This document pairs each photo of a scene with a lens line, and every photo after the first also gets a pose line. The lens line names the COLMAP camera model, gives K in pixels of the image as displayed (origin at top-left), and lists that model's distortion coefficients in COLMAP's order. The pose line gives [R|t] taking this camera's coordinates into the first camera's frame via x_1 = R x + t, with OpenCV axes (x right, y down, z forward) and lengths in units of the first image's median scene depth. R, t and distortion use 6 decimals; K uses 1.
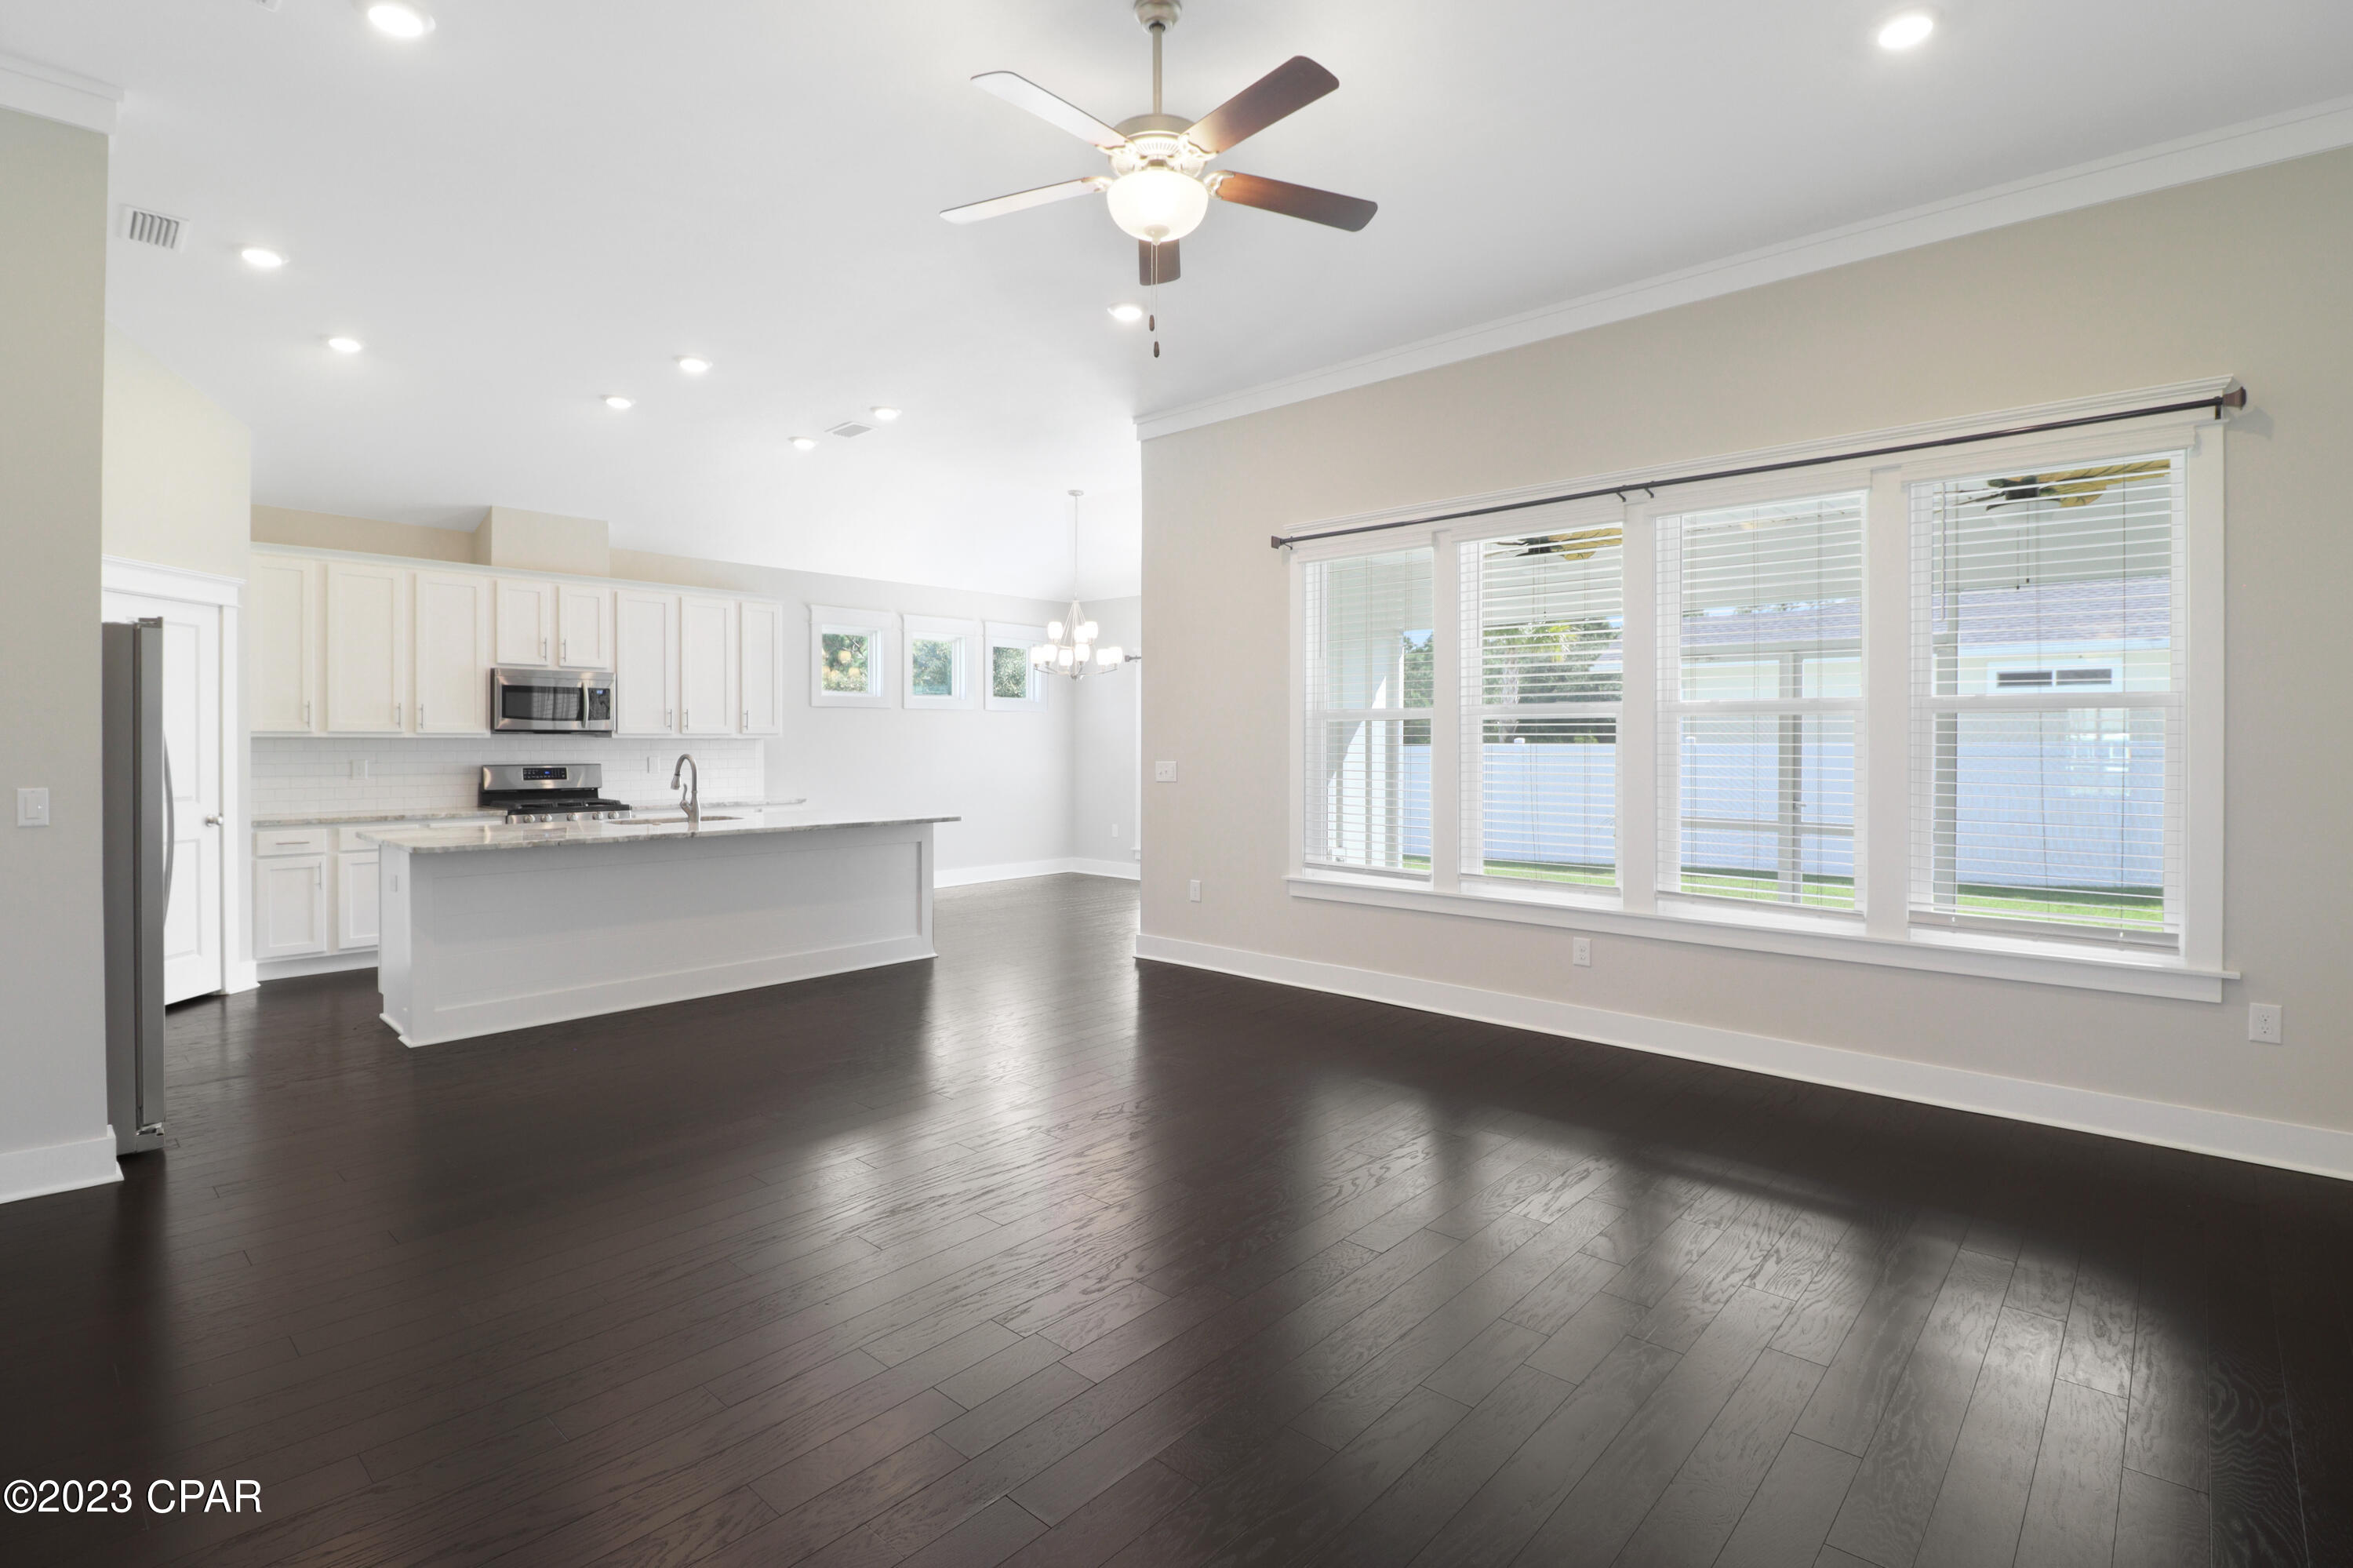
lens RADIAL K [[1117.1, 0, 1134.3], [0, 1117.1, 742.0], [0, 0, 1]] dist [-0.001260, -0.001051]
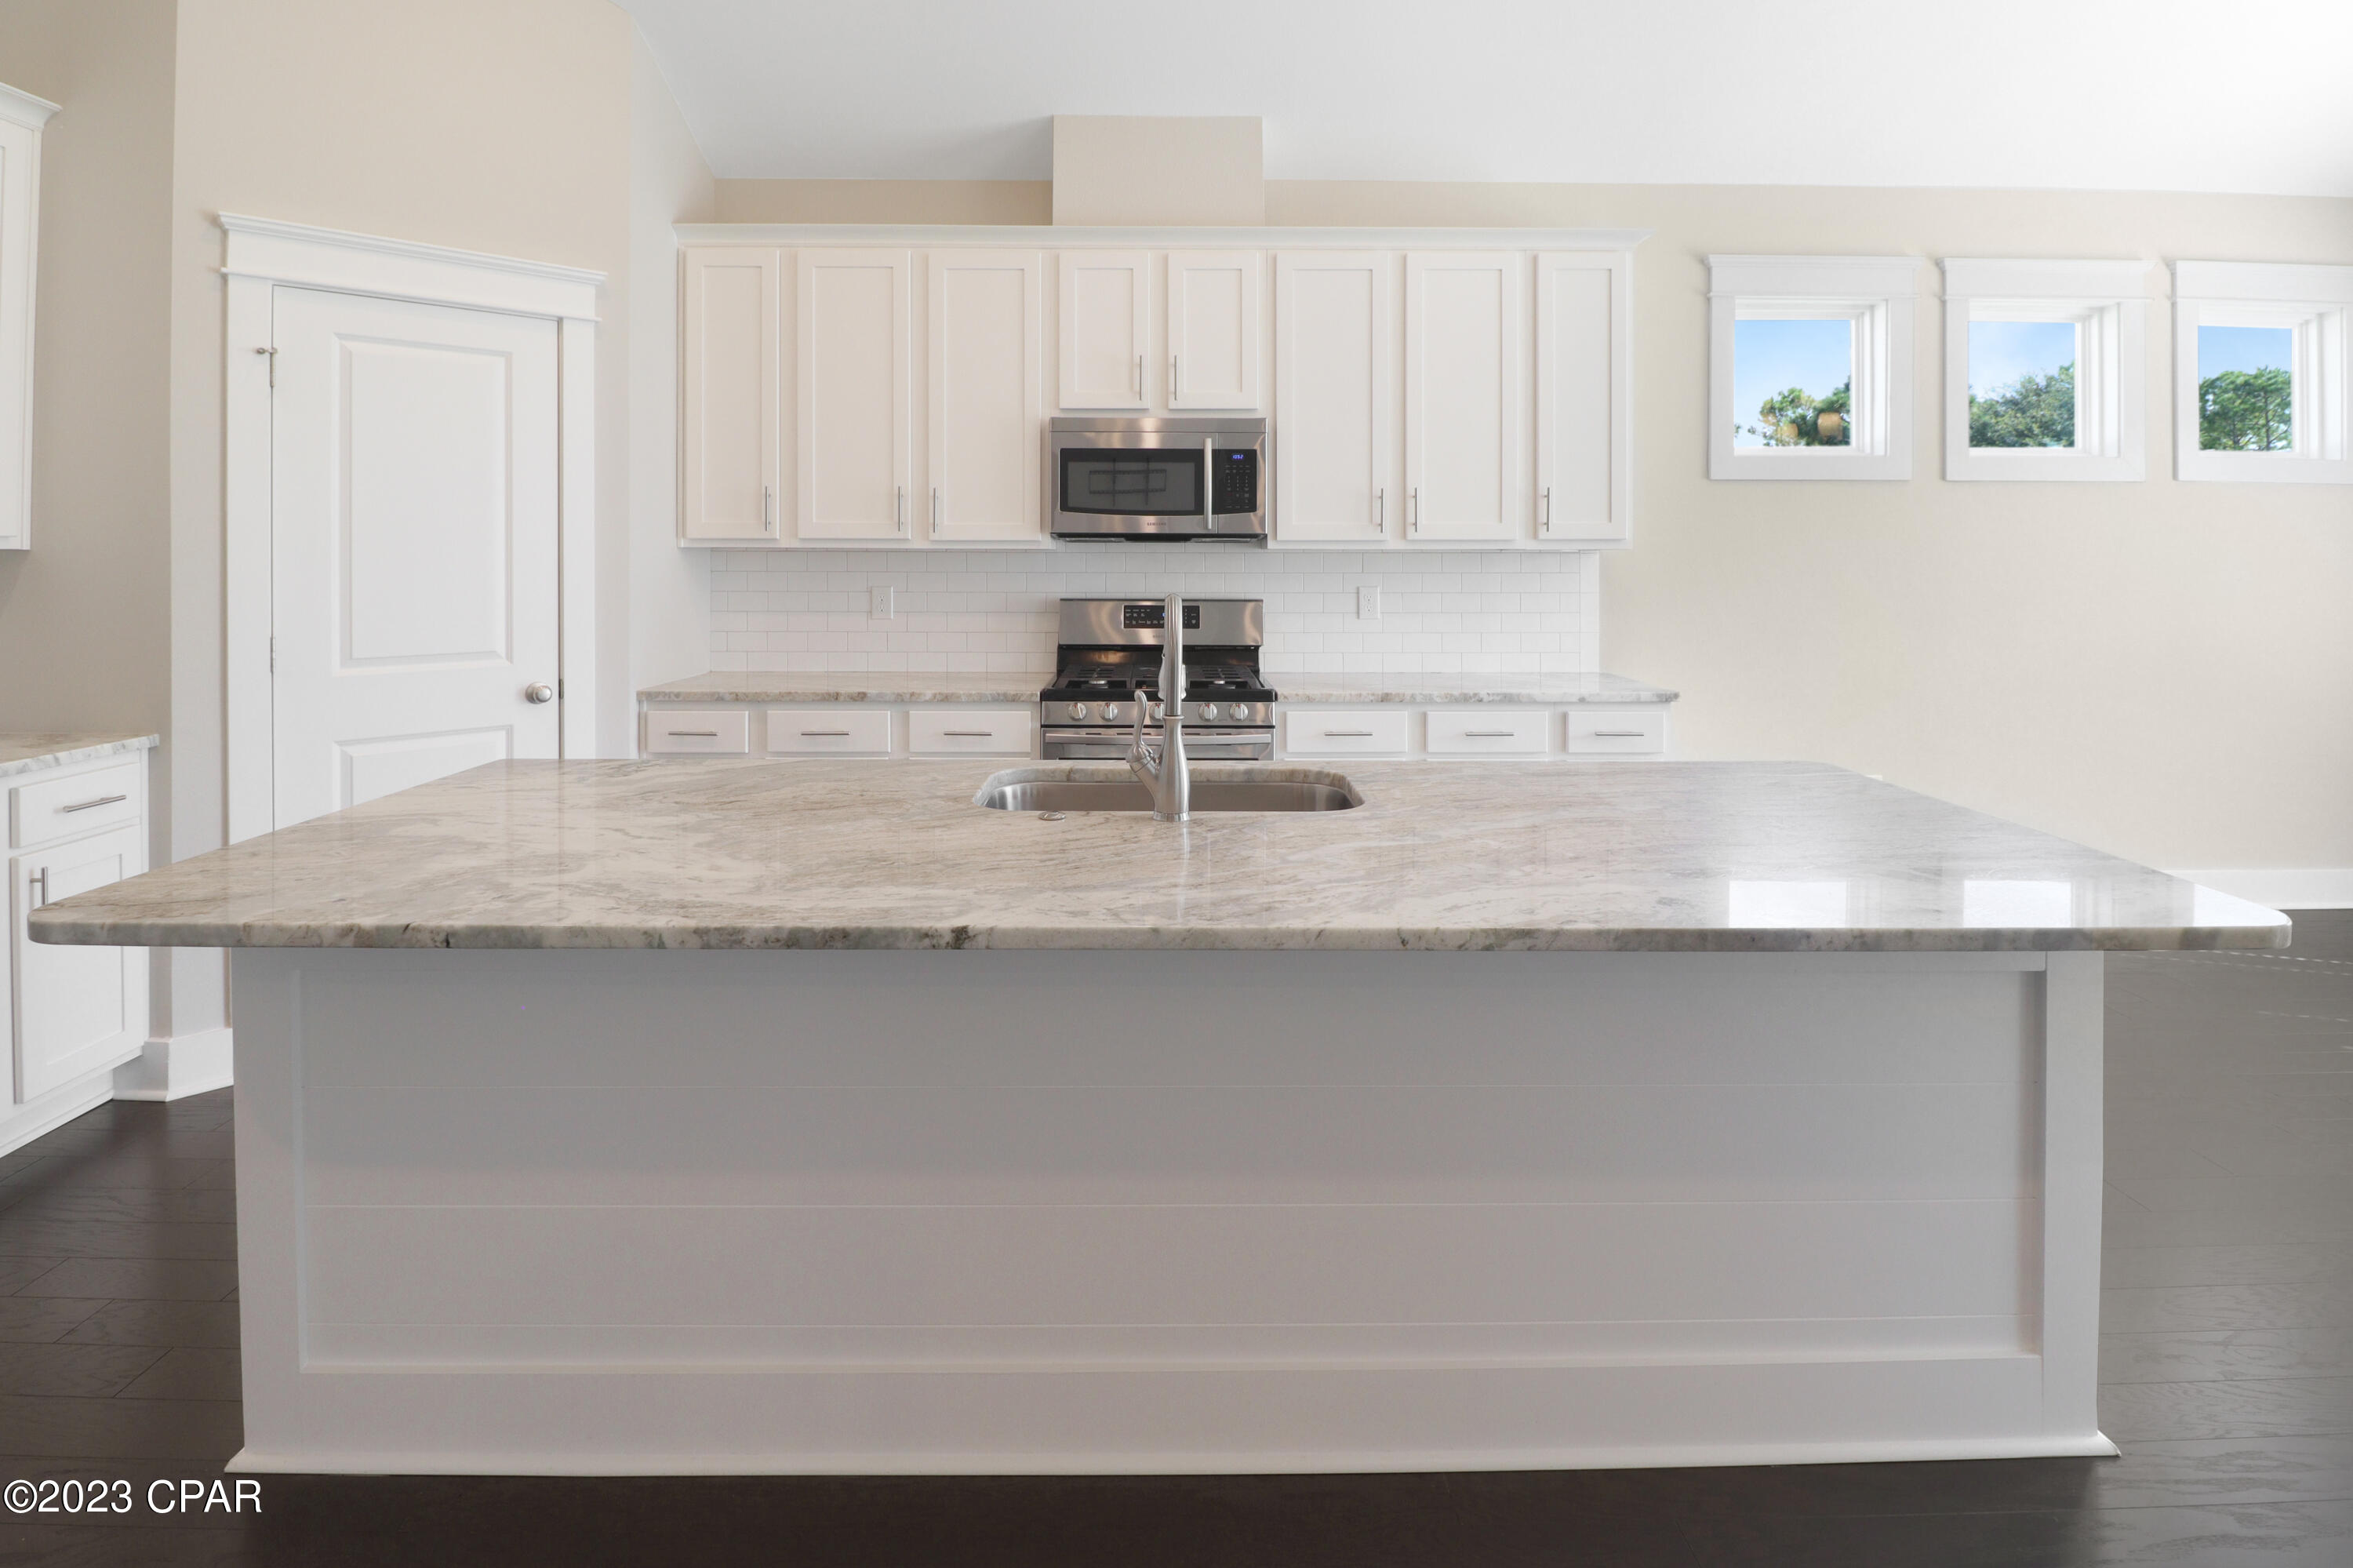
lens RADIAL K [[1207.5, 0, 1142.5], [0, 1207.5, 569.8], [0, 0, 1]] dist [-0.021453, -0.000593]
pose [[0.707430, 0.008285, -0.706735, -0.135223], [-0.002997, 0.999957, 0.008723, 0.000886], [0.706777, -0.004053, 0.707425, 0.620628]]
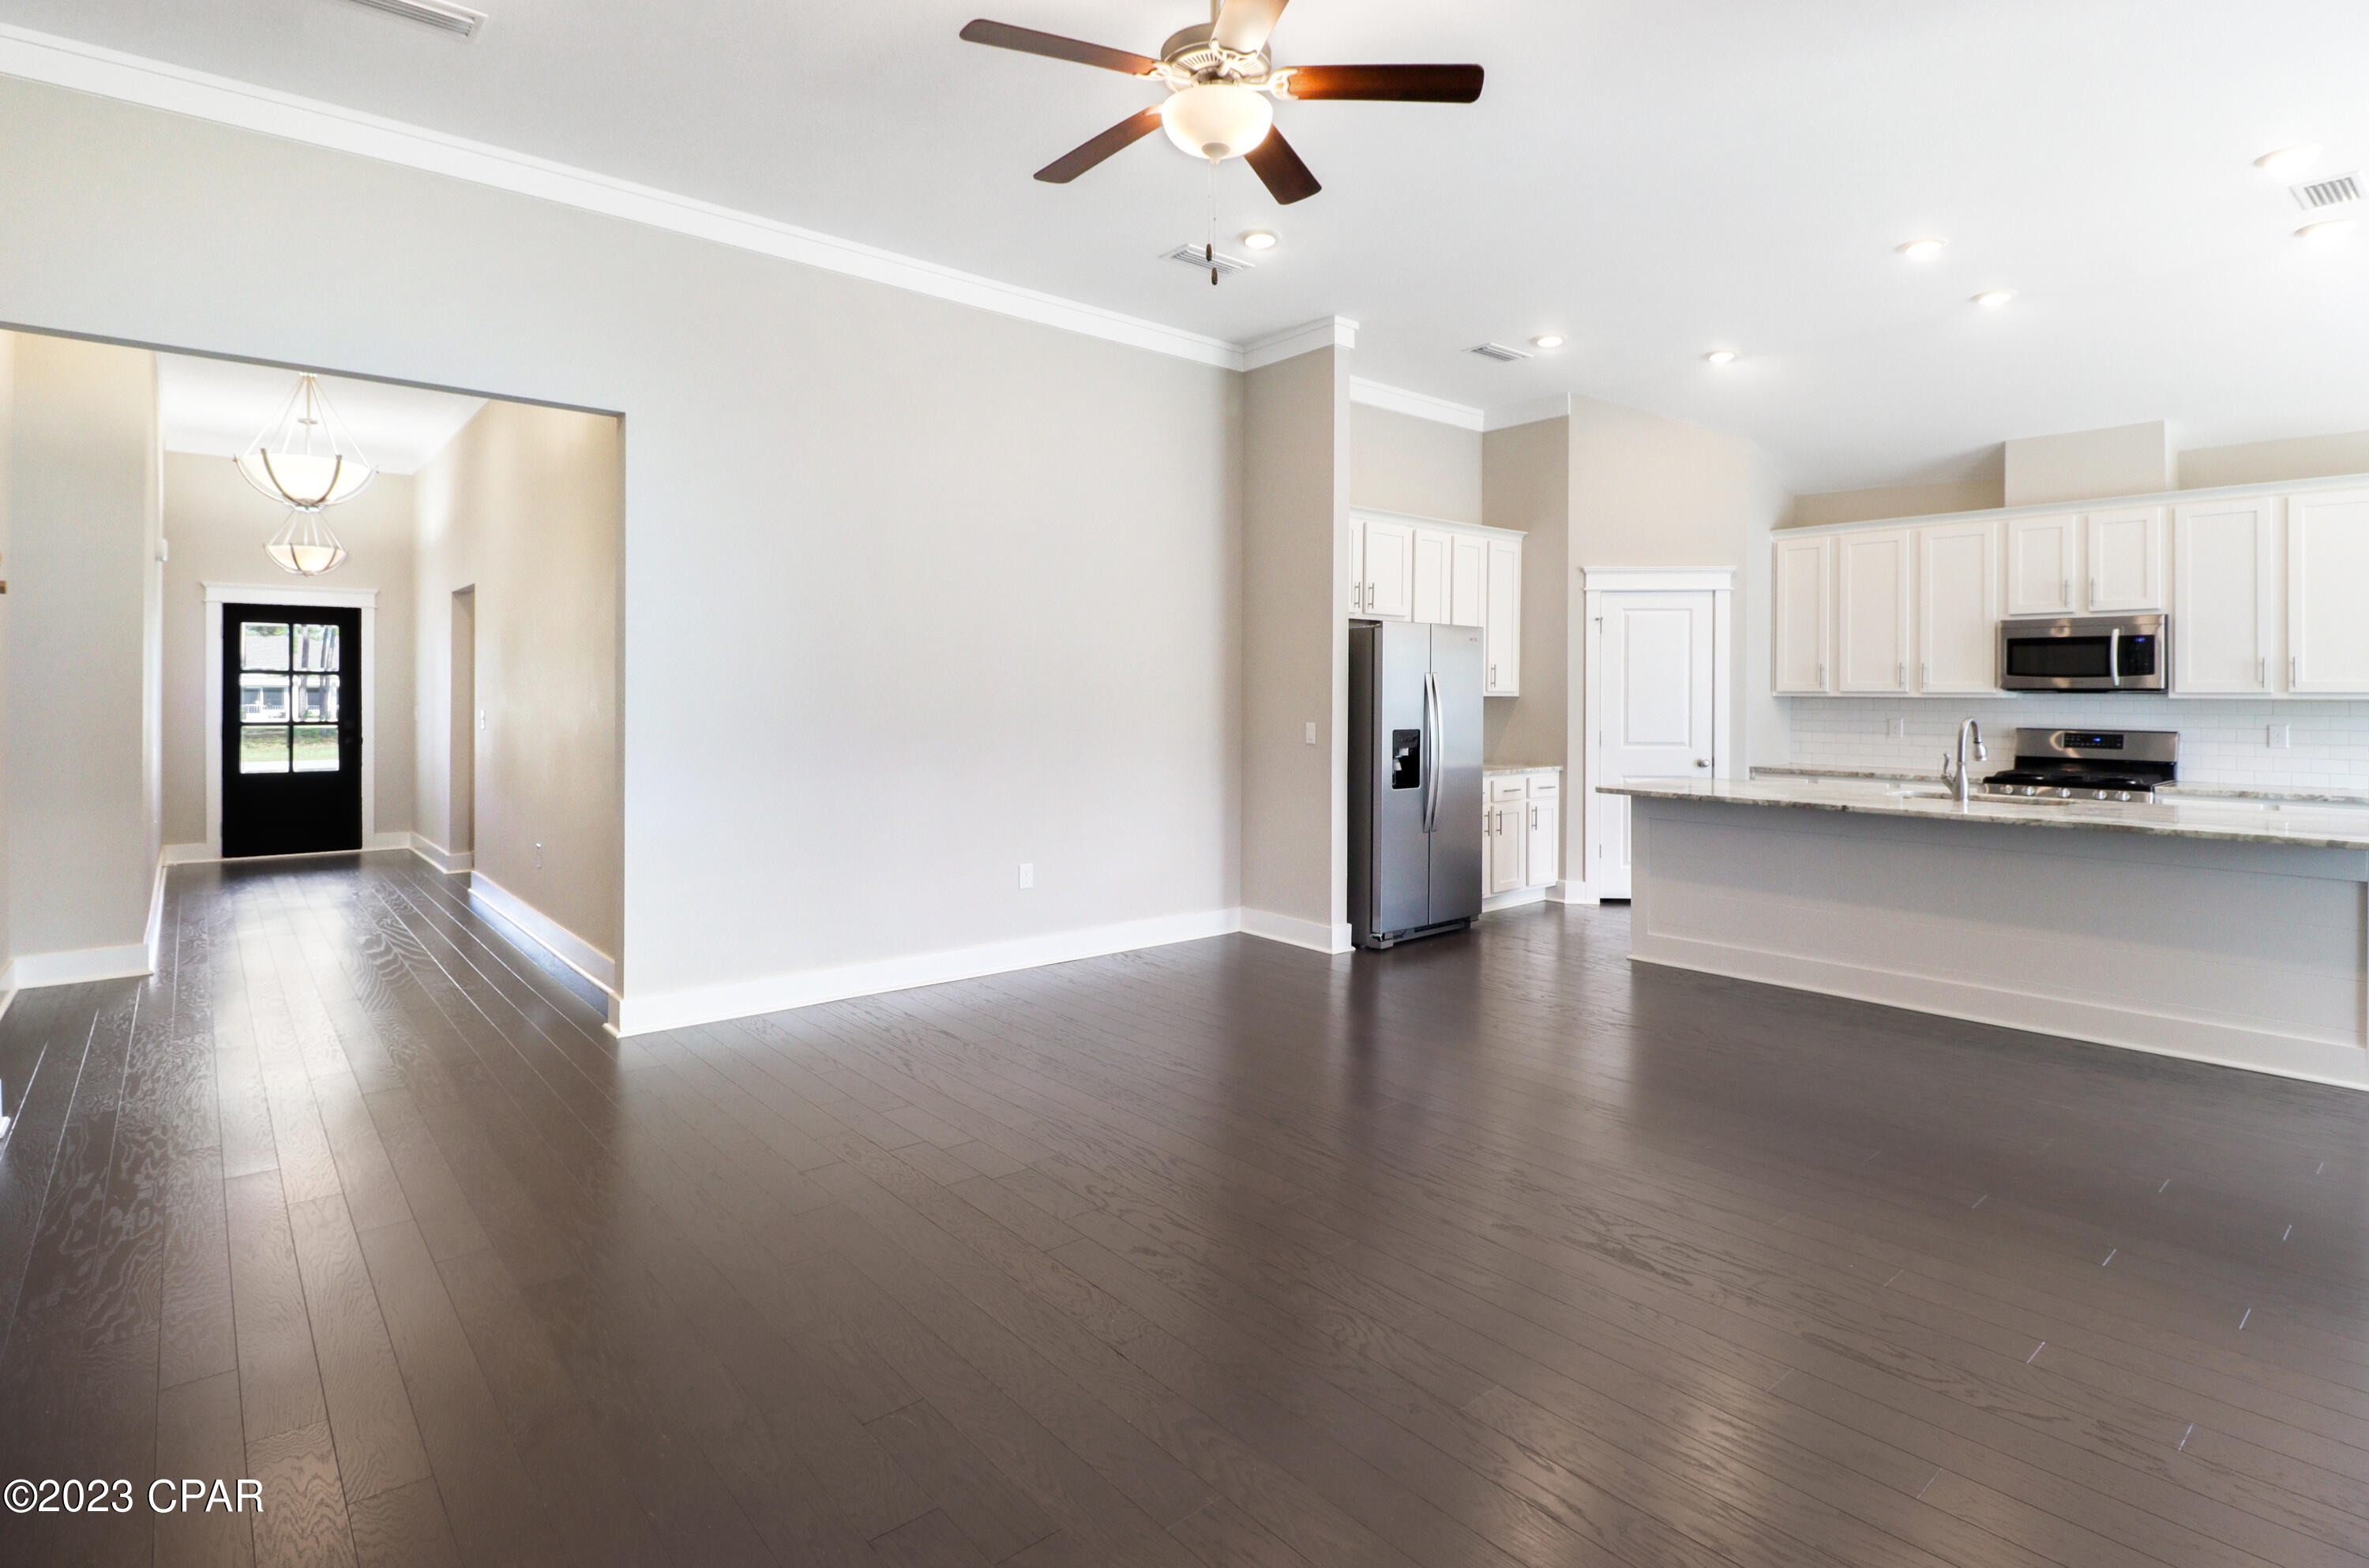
lens RADIAL K [[1124.5, 0, 1201.5], [0, 1124.5, 691.6], [0, 0, 1]] dist [-0.001260, -0.001051]
pose [[-0.067421, -0.004124, -0.997716, 0.374903], [-0.008768, 0.999955, -0.003541, 0.000174], [0.997686, 0.008509, -0.067454, 0.413832]]
